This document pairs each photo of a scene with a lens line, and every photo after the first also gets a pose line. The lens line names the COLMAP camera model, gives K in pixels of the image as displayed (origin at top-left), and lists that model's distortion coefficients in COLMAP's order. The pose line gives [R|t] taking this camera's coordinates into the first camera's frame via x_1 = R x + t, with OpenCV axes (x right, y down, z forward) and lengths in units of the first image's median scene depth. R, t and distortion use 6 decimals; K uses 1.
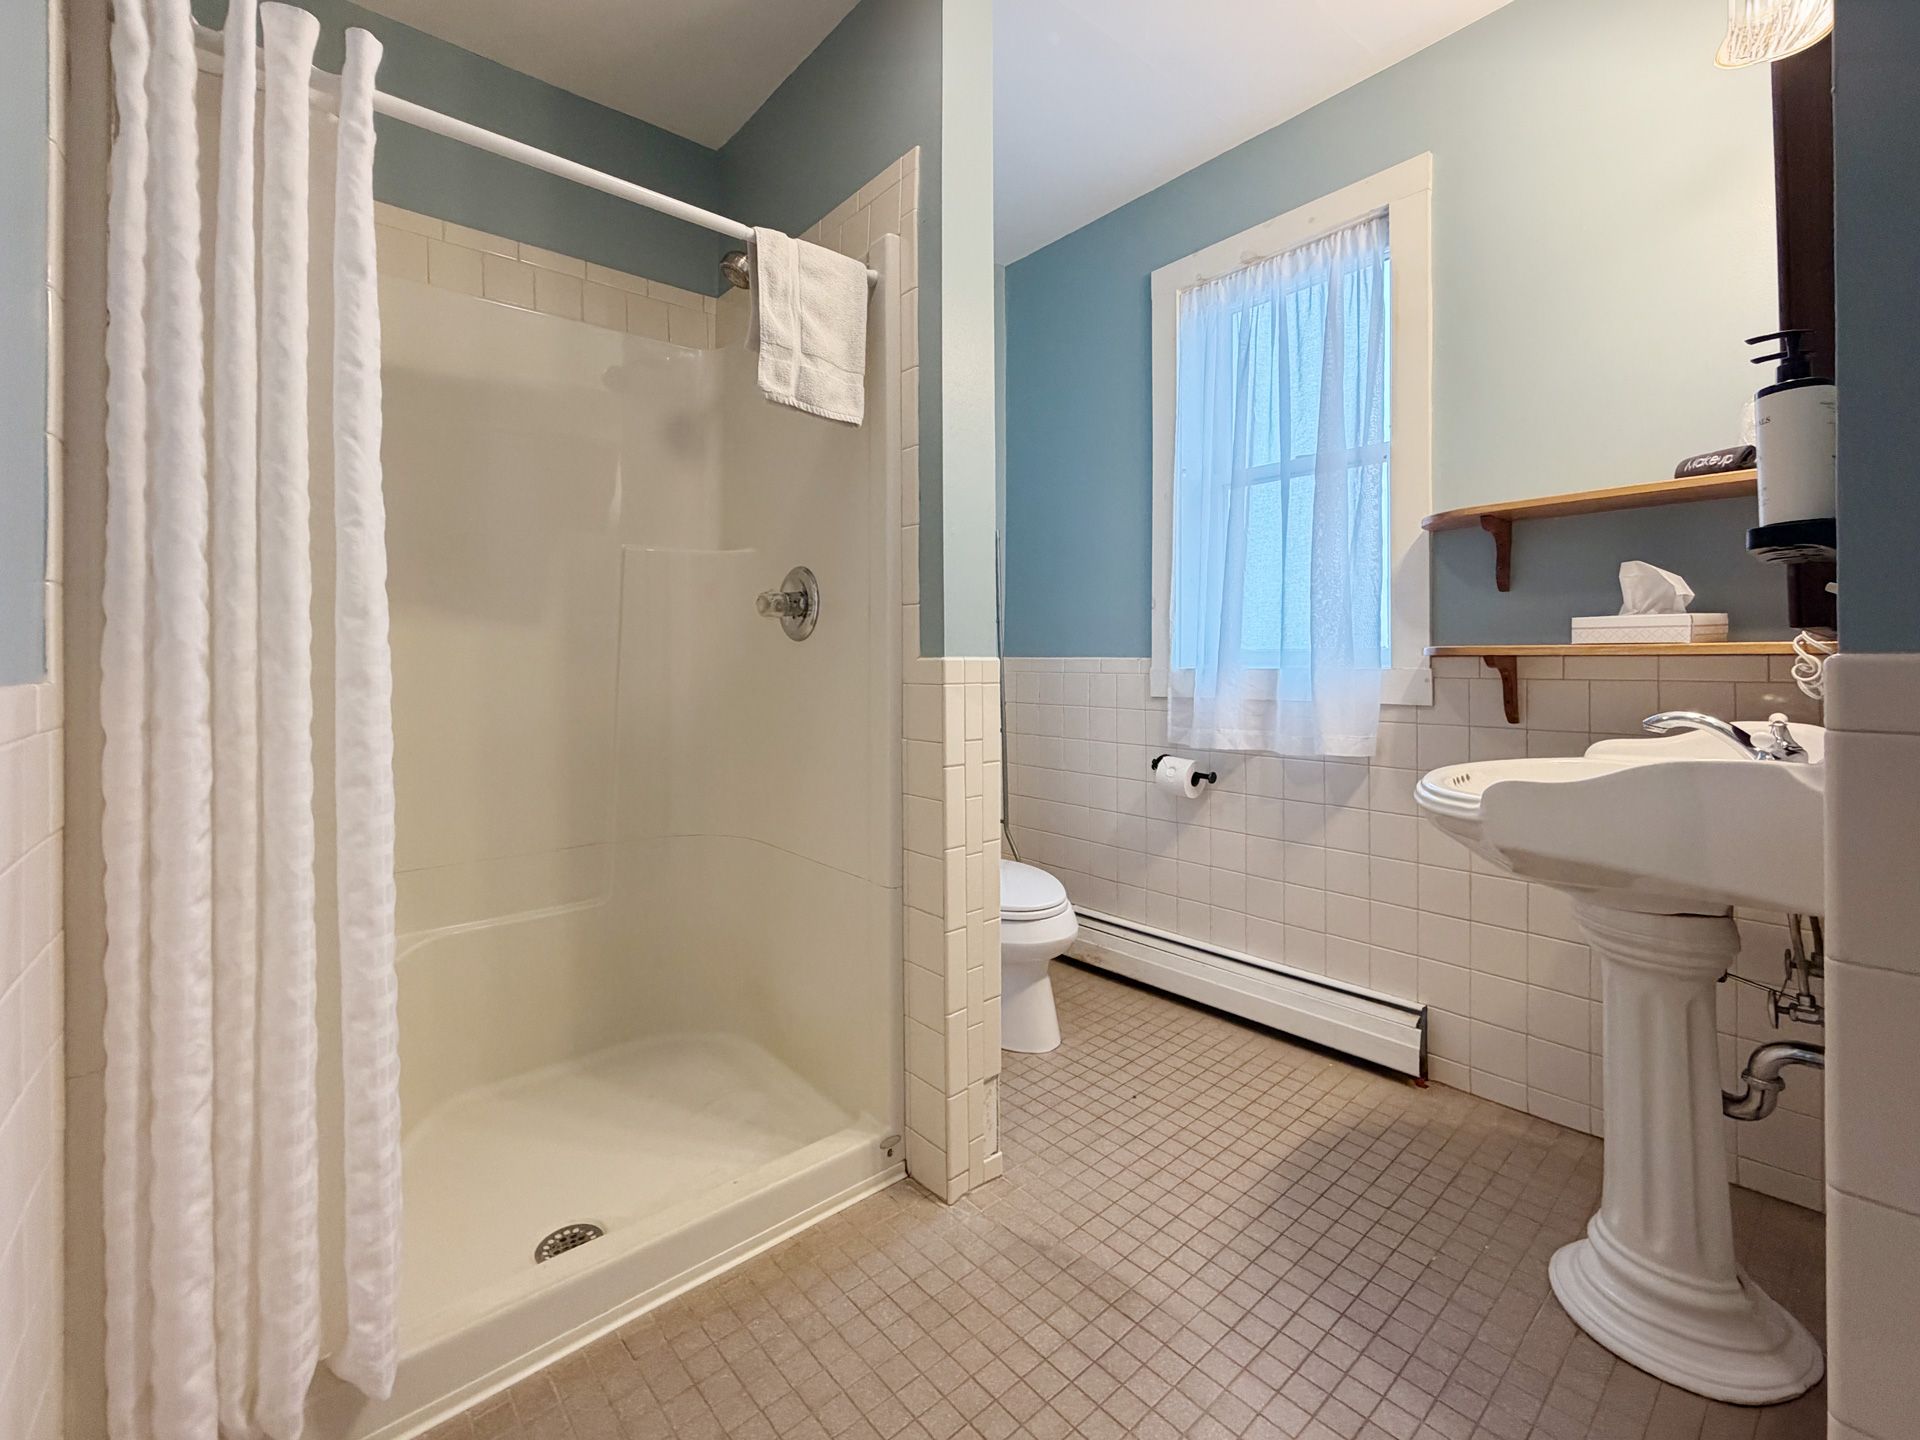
lens RADIAL K [[785.9, 0, 955.8], [0, 785.9, 666.6], [0, 0, 1]] dist [0.000337, 0.000121]
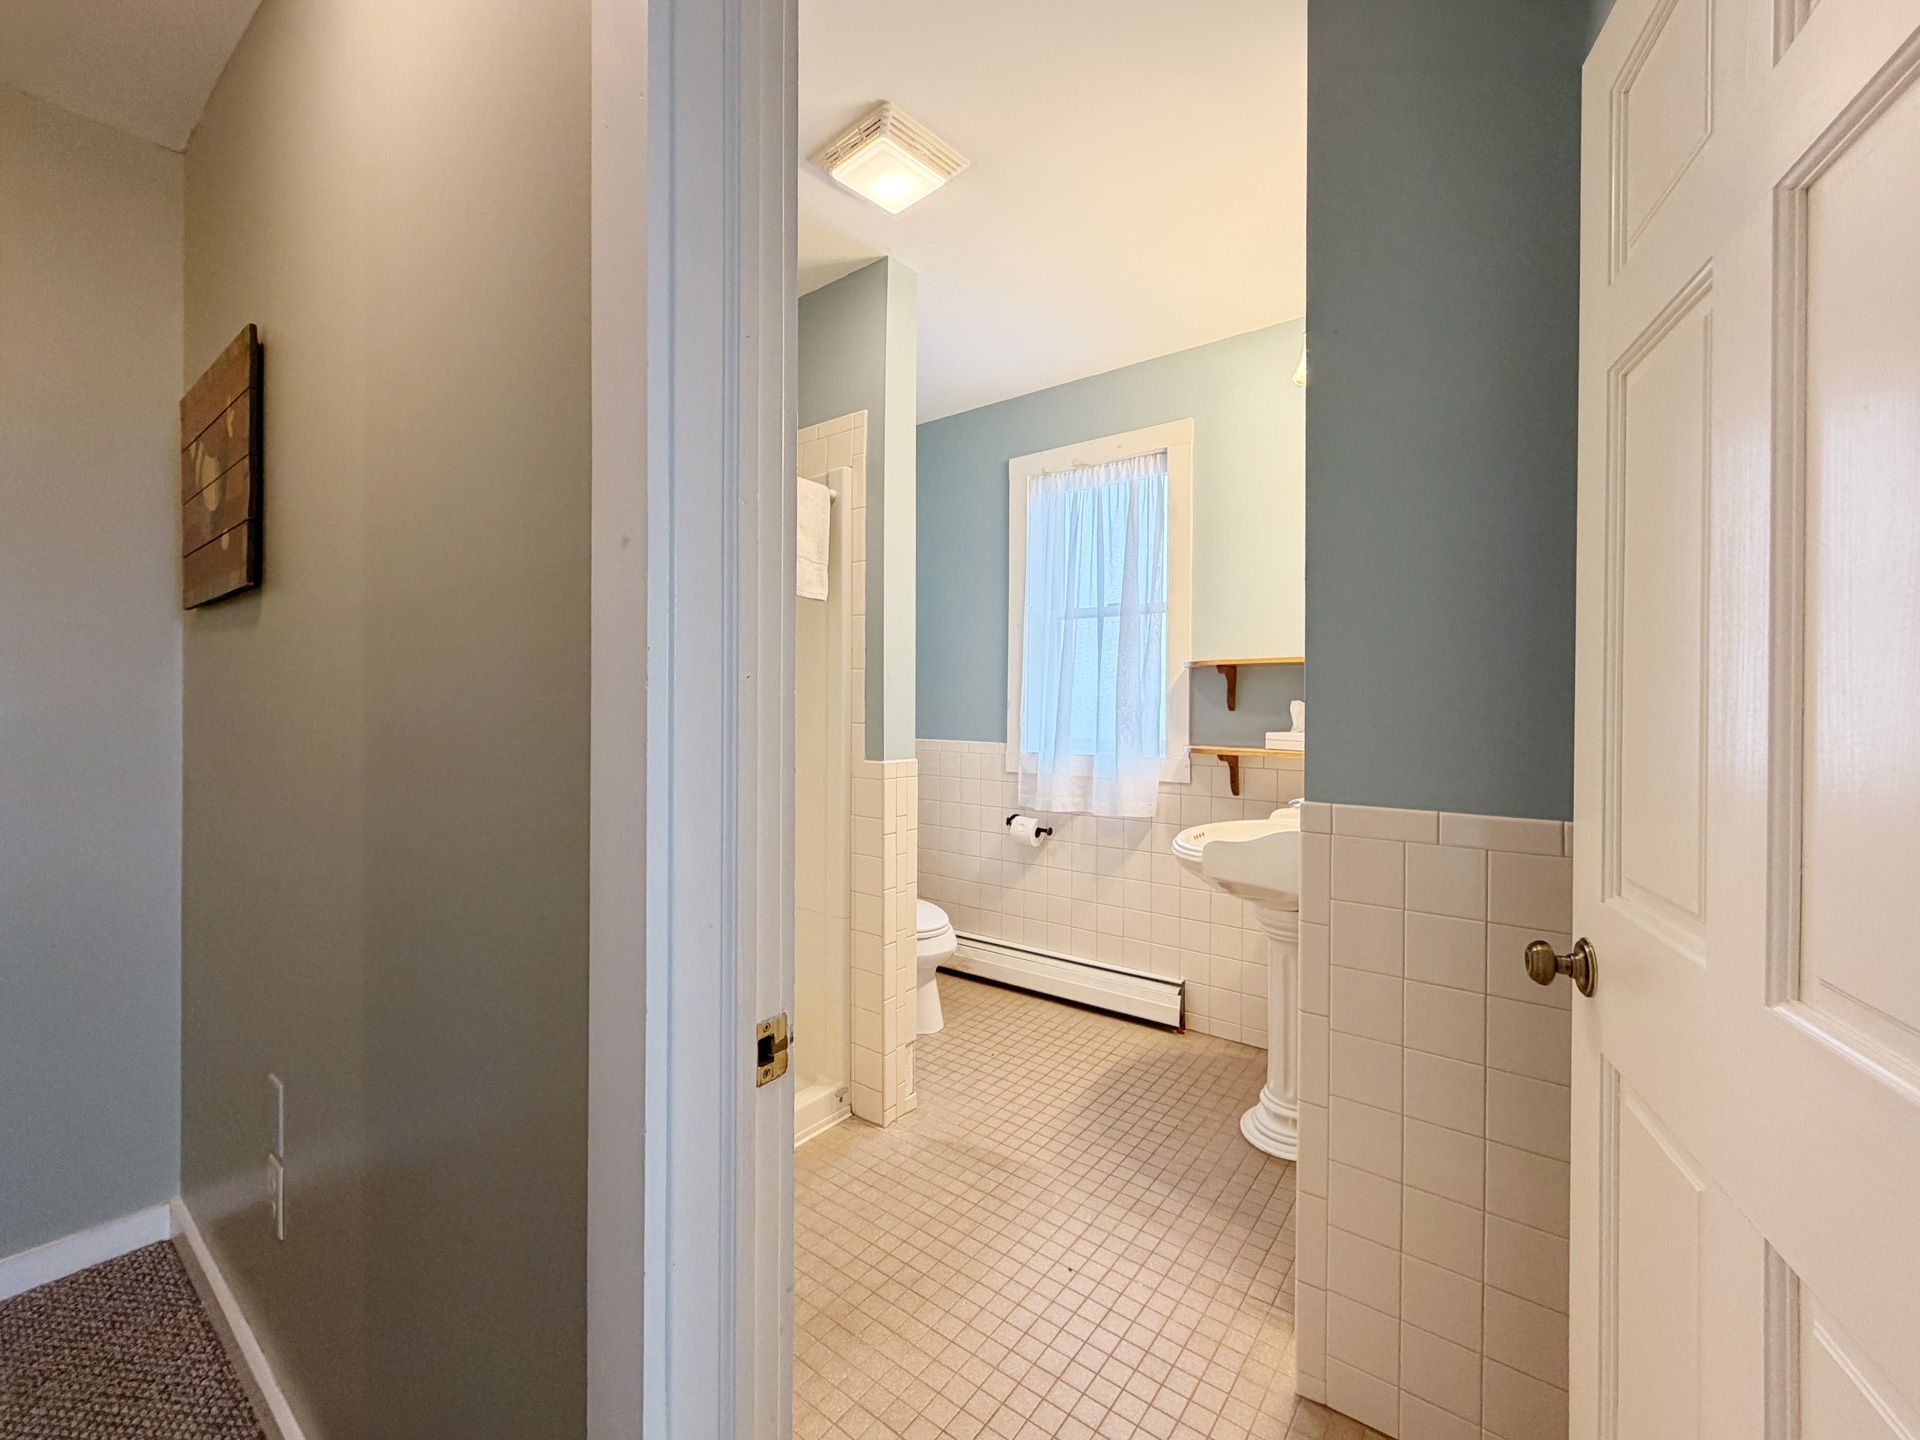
lens RADIAL K [[785.9, 0, 942.5], [0, 785.9, 706.0], [0, 0, 1]] dist [0.000337, 0.000121]
pose [[0.979819, 0.008019, 0.199728, -0.185133], [-0.008939, 0.999953, 0.003707, -0.111709], [-0.199689, -0.005417, 0.979844, -0.435043]]
